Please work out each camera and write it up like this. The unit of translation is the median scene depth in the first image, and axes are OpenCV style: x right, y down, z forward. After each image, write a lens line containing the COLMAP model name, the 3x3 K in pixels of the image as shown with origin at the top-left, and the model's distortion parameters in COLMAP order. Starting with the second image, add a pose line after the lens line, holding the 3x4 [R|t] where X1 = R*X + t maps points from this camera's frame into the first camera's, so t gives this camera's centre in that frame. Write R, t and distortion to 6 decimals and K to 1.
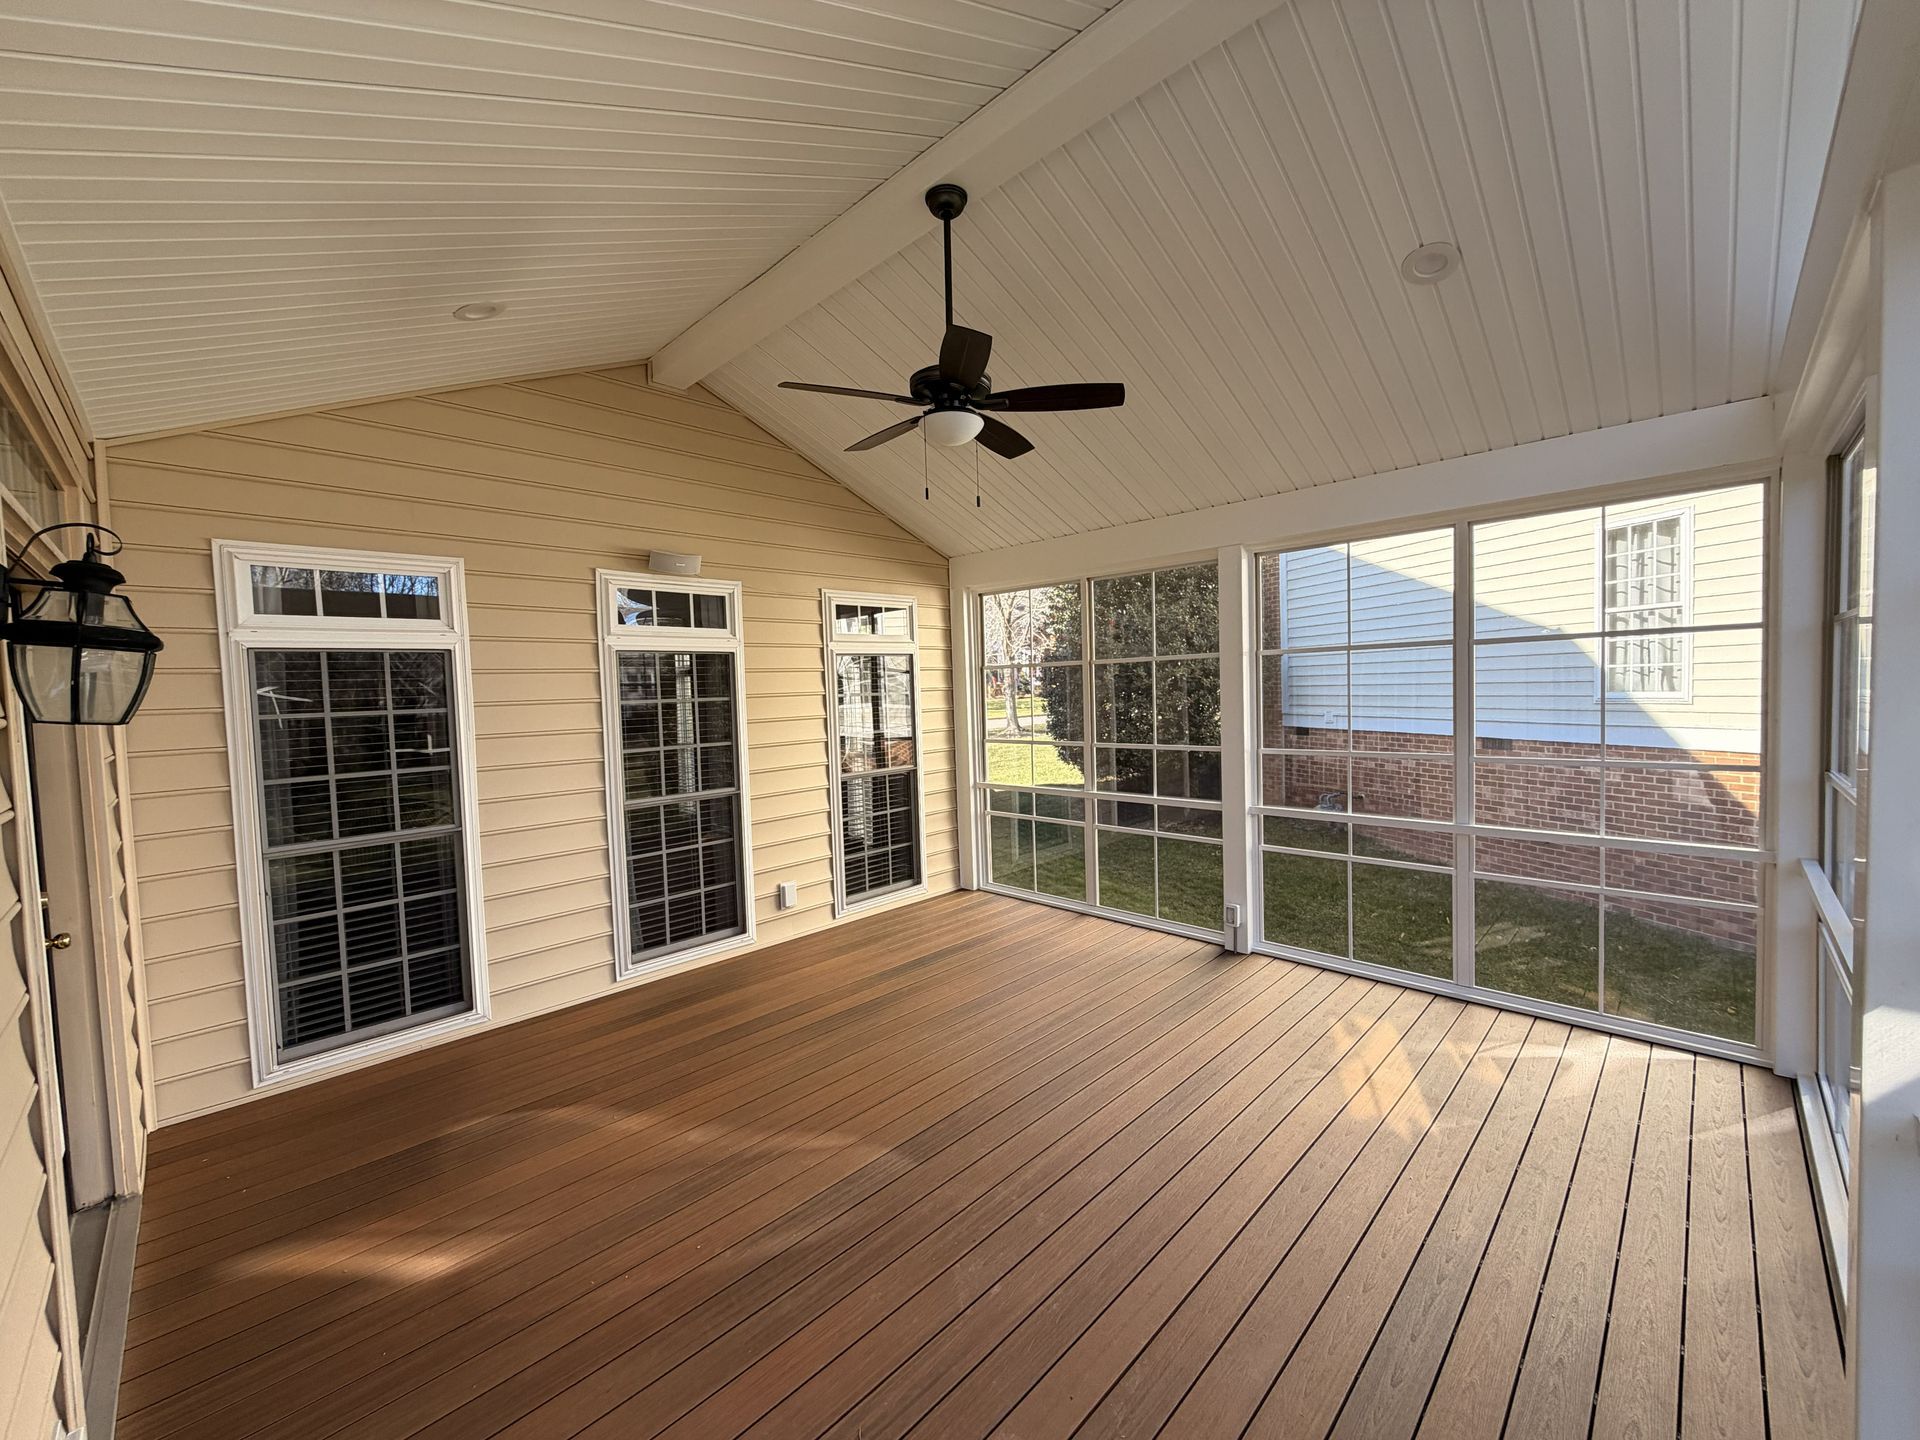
lens RADIAL K [[762.5, 0, 940.2], [0, 762.5, 714.1], [0, 0, 1]] dist [0.003357, -0.000360]
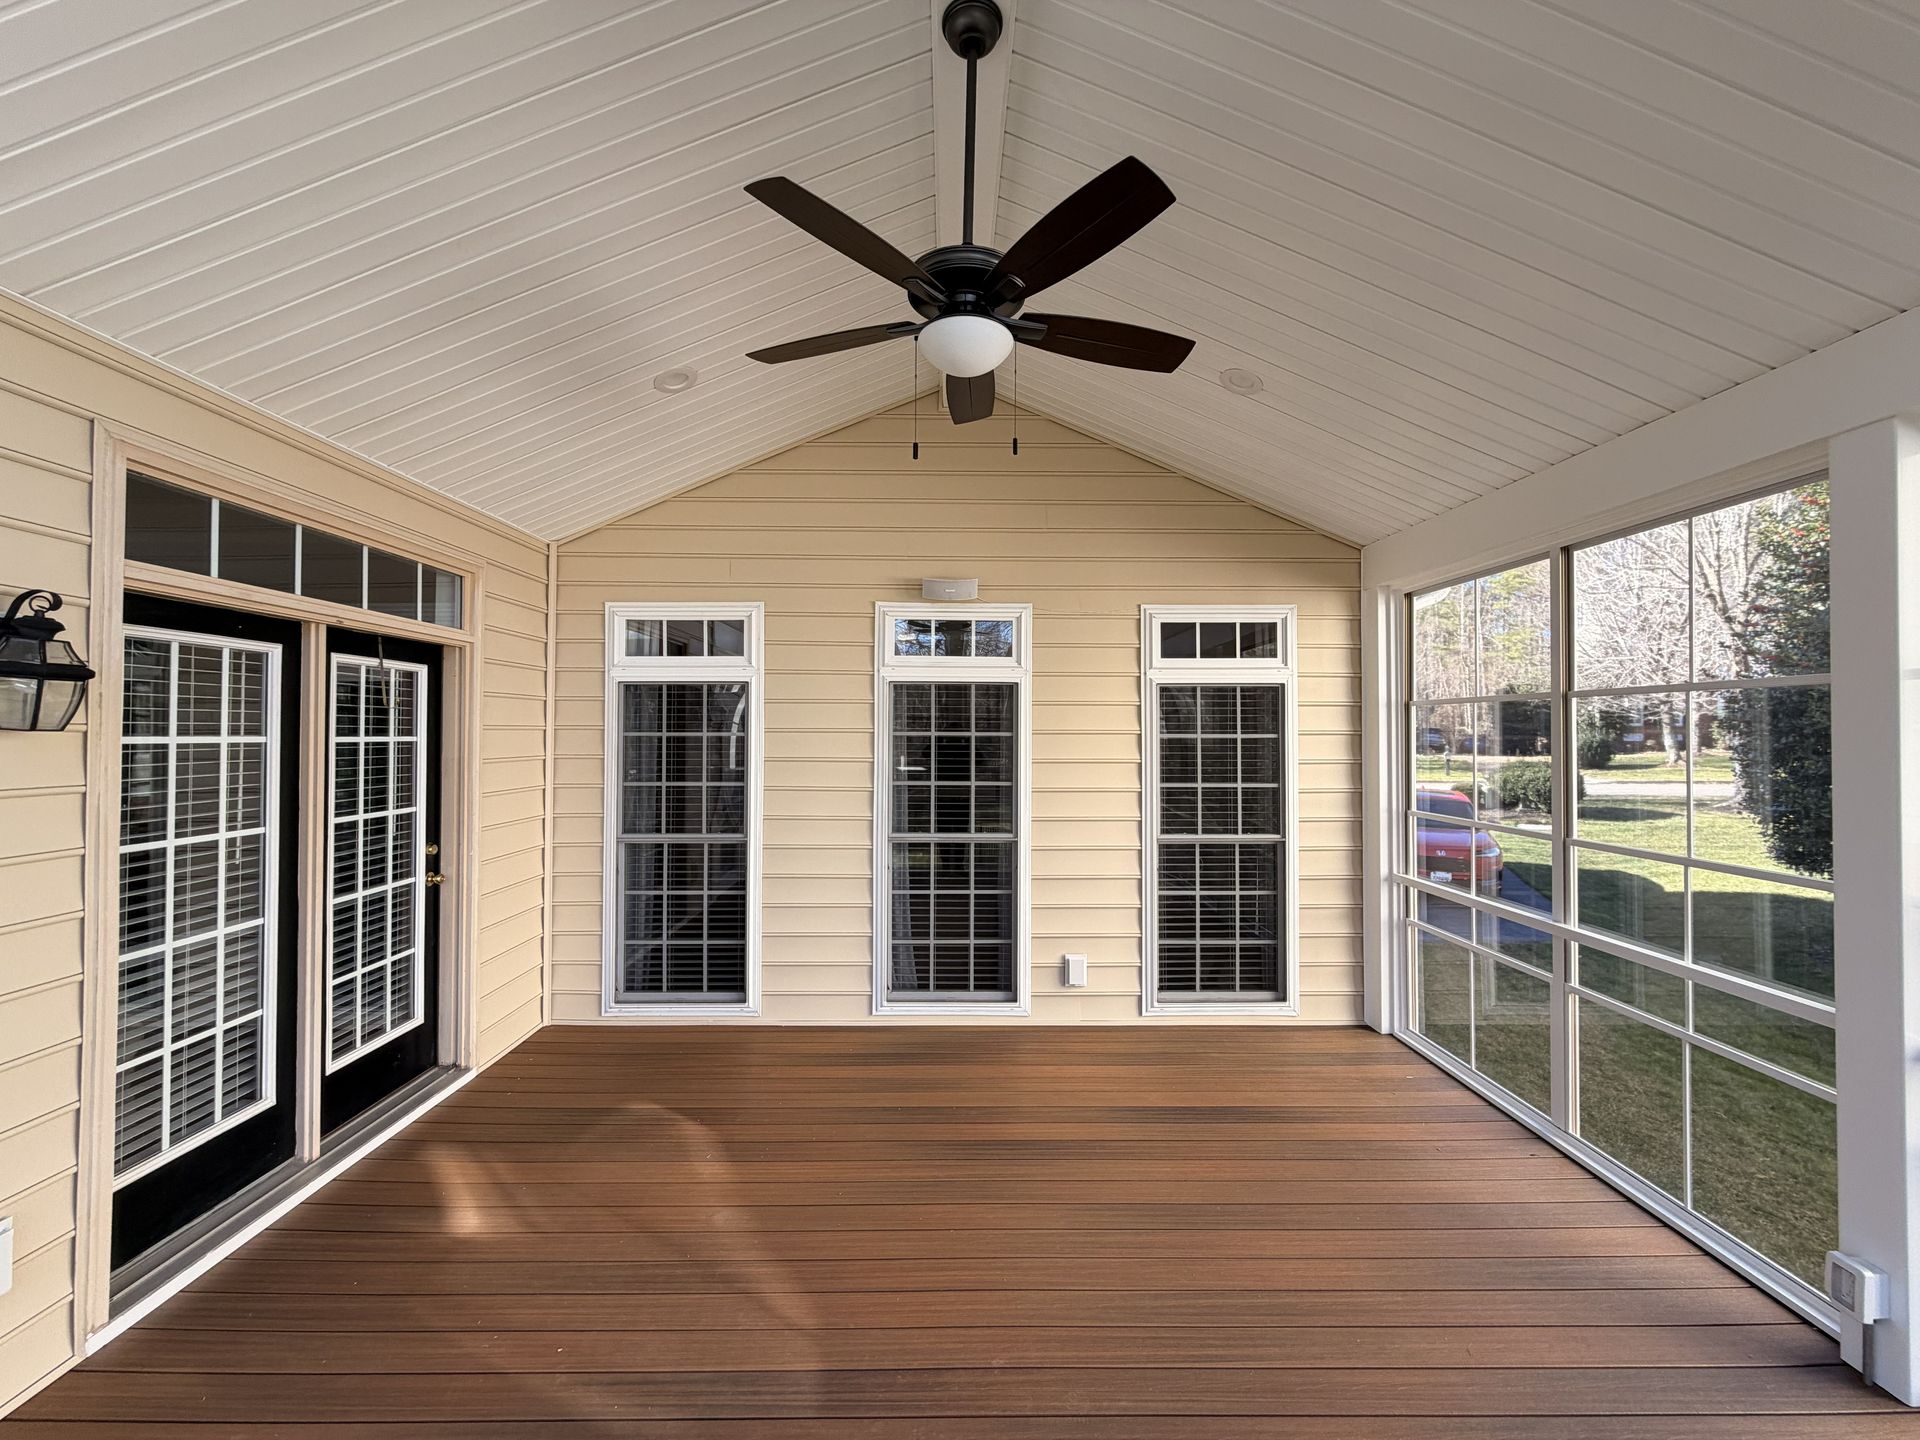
lens RADIAL K [[762.5, 0, 961.0], [0, 762.5, 704.3], [0, 0, 1]] dist [0.003357, -0.000360]
pose [[0.719138, 0.012264, -0.694759, 0.302894], [-0.051293, 0.998053, -0.035474, -0.019753], [0.692971, 0.061147, 0.718368, 0.306311]]
